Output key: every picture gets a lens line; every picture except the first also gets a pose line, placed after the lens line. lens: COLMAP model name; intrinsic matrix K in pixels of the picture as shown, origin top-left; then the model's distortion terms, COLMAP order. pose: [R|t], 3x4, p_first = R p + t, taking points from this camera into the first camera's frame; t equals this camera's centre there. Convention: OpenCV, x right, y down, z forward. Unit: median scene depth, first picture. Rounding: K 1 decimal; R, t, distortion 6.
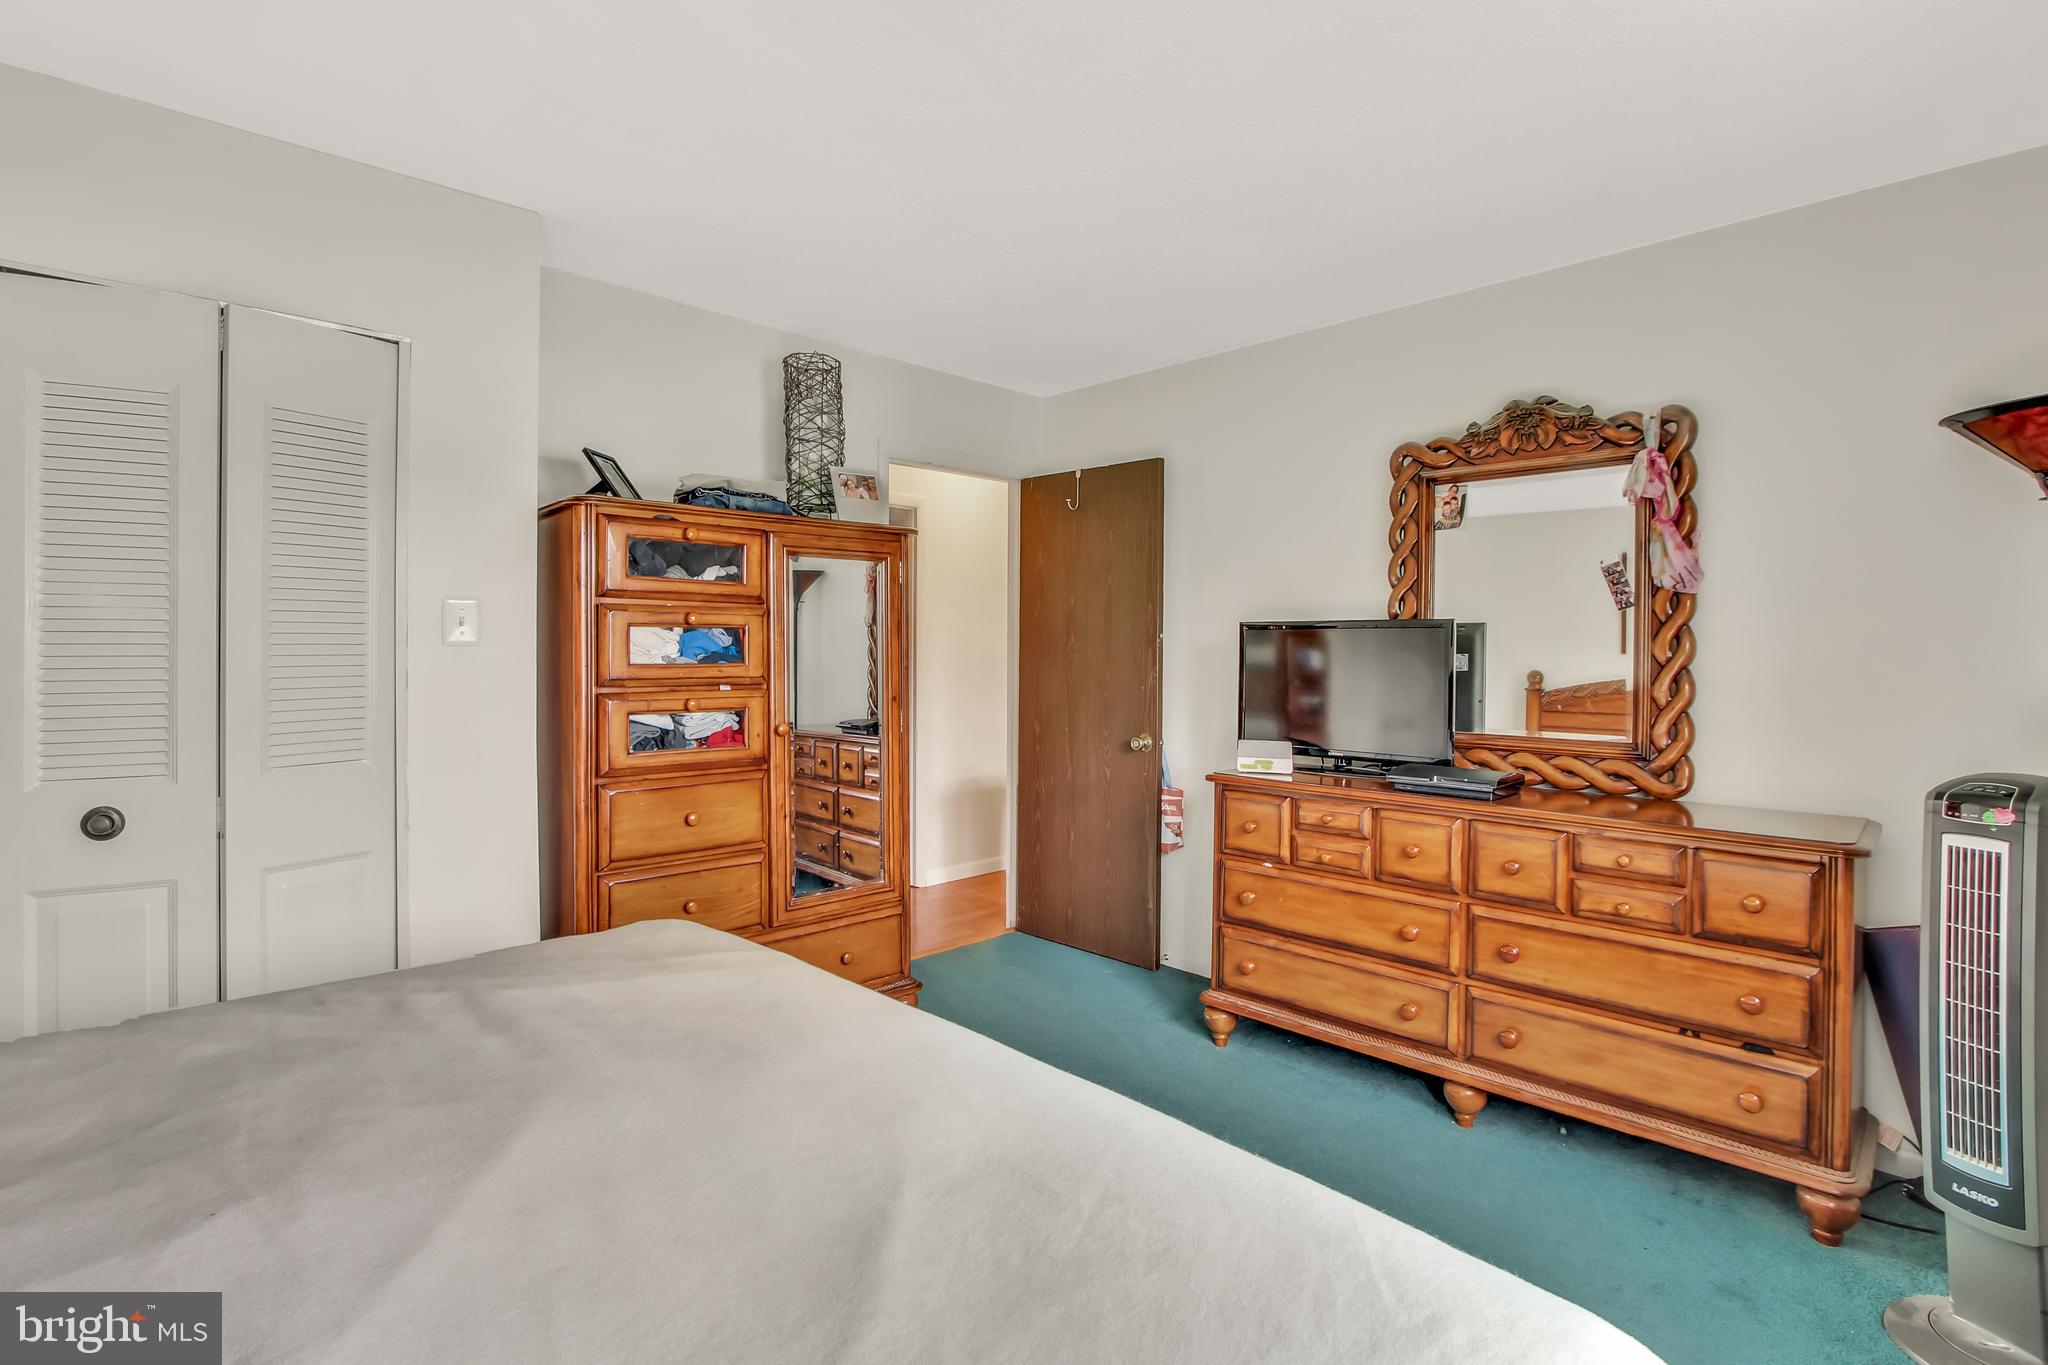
lens RADIAL K [[996.2, 0, 954.4], [0, 996.2, 648.4], [0, 0, 1]] dist [-0.017861, 0.002280]
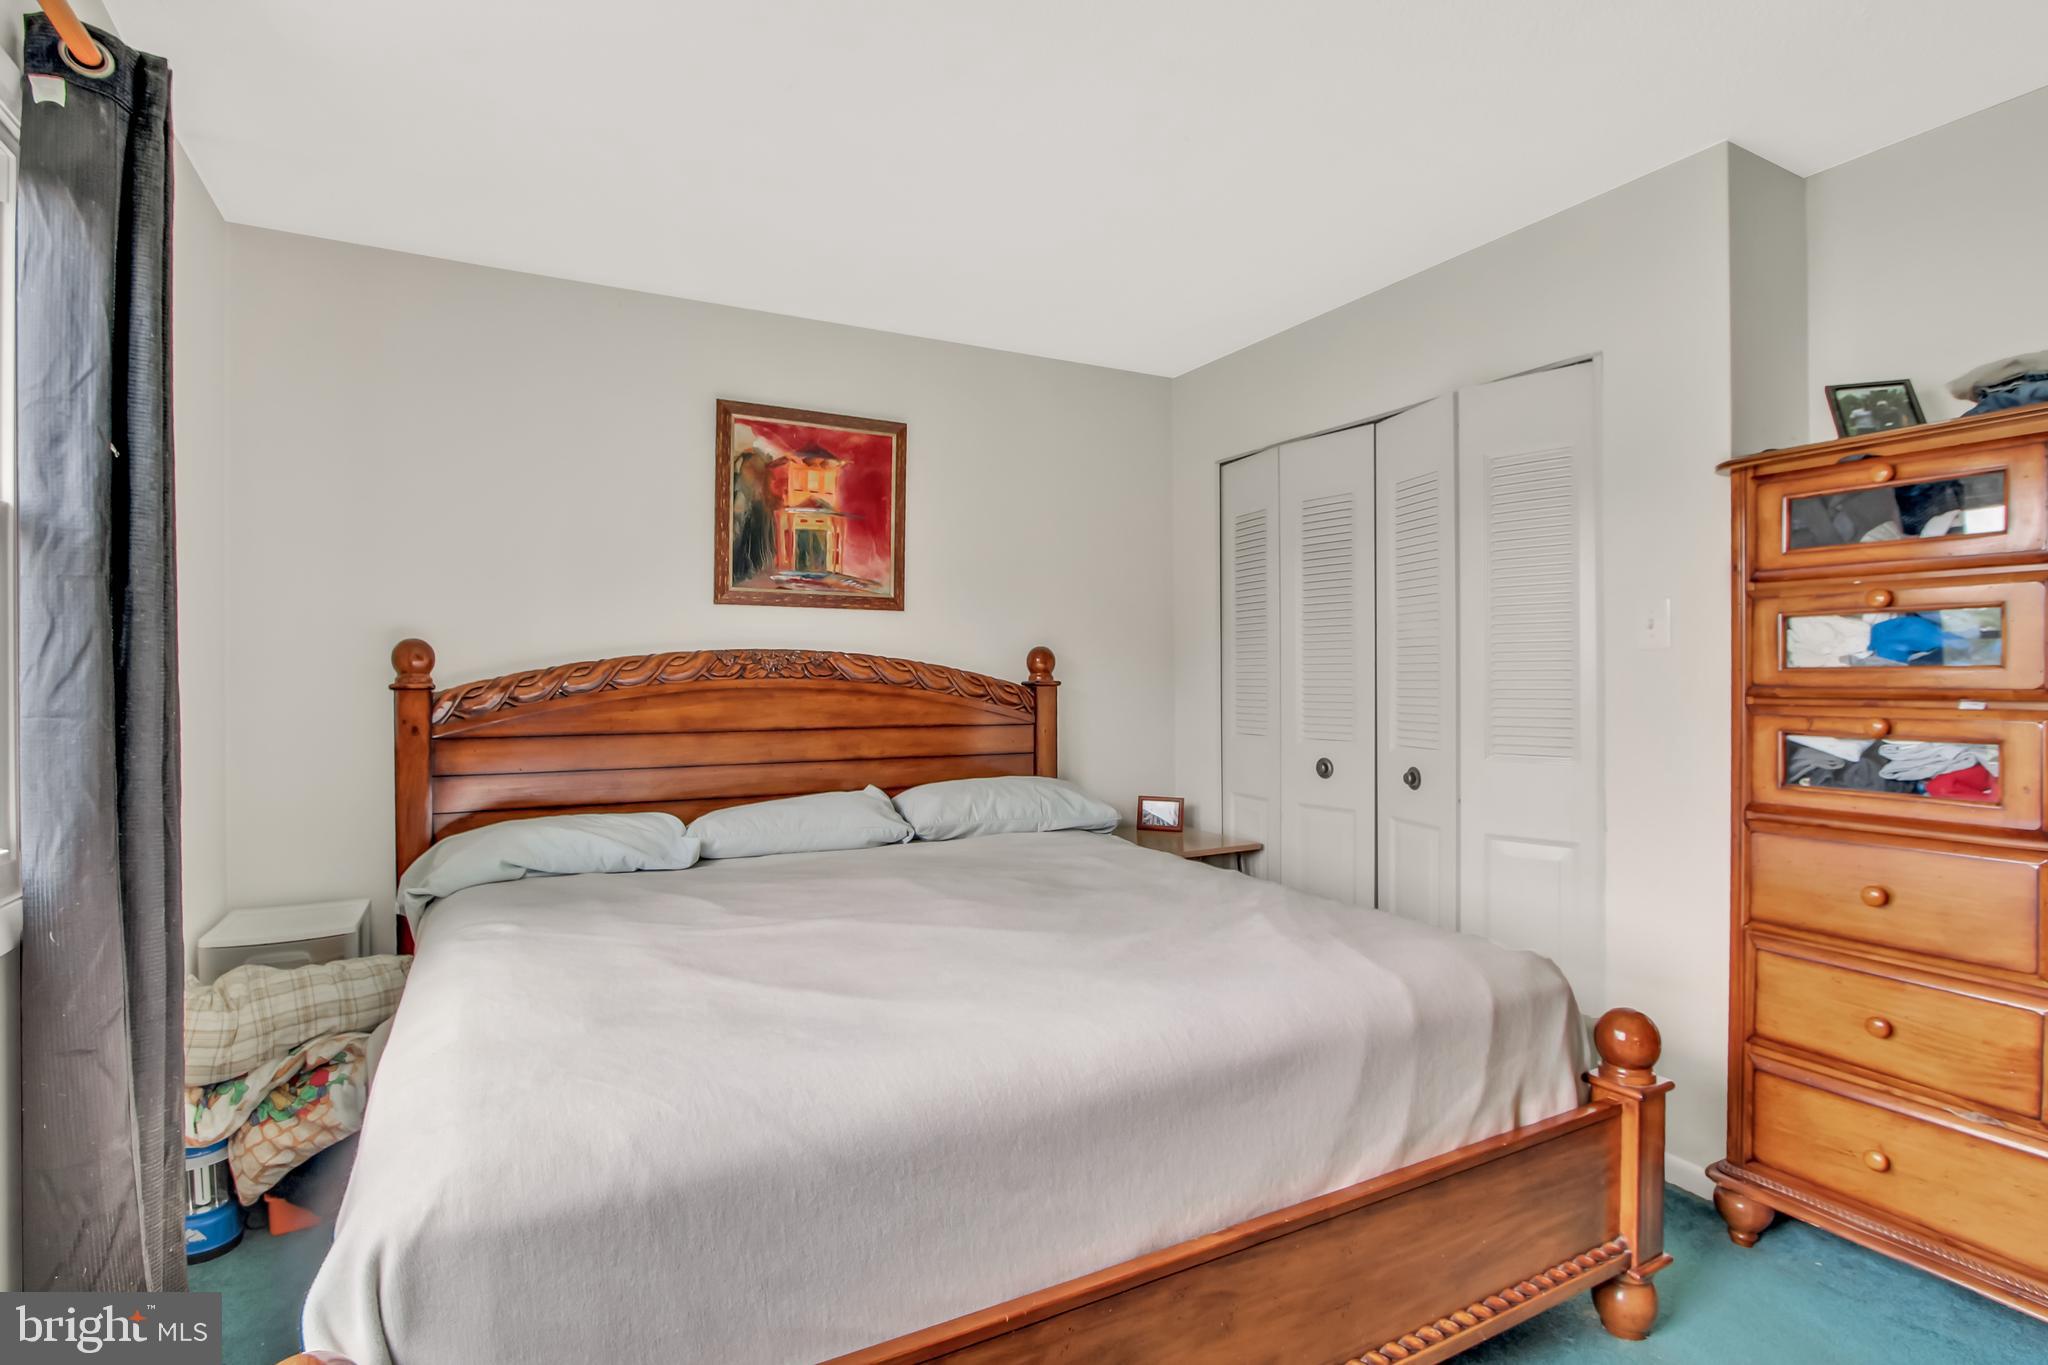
lens RADIAL K [[996.2, 0, 1031.9], [0, 996.2, 681.5], [0, 0, 1]] dist [-0.017861, 0.002280]
pose [[-0.235738, 0.002676, -0.971813, 0.523639], [0.002663, 0.999994, 0.002107, 0.022748], [0.971813, -0.002091, -0.235744, 0.603737]]
